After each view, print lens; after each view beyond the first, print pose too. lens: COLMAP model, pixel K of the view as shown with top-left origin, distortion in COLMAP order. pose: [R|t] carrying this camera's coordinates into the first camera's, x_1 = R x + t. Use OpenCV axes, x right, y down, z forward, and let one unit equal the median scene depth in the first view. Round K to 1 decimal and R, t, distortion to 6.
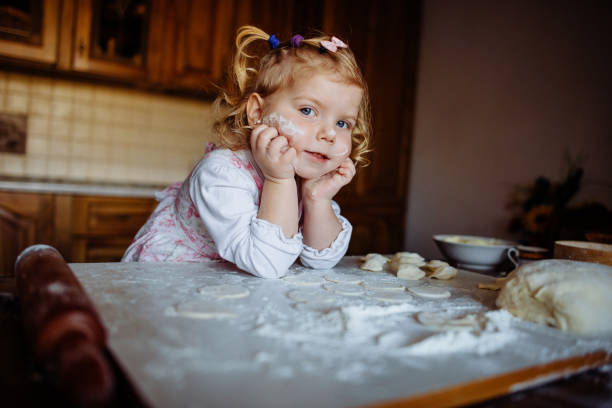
lens RADIAL K [[513.9, 0, 306.0], [0, 513.9, 204.0], [0, 0, 1]] dist [-0.045191, 0.005027]
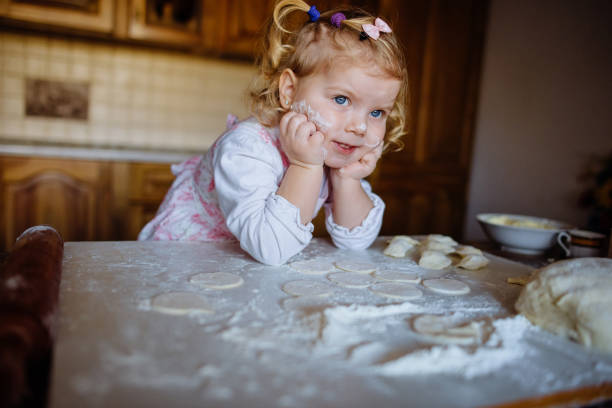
lens RADIAL K [[513.9, 0, 306.0], [0, 513.9, 204.0], [0, 0, 1]] dist [-0.045191, 0.005027]
pose [[0.989383, 0.019701, -0.143990, 0.080875], [-0.008903, 0.997125, 0.075250, -0.025122], [0.145059, -0.073169, 0.986714, 0.056766]]
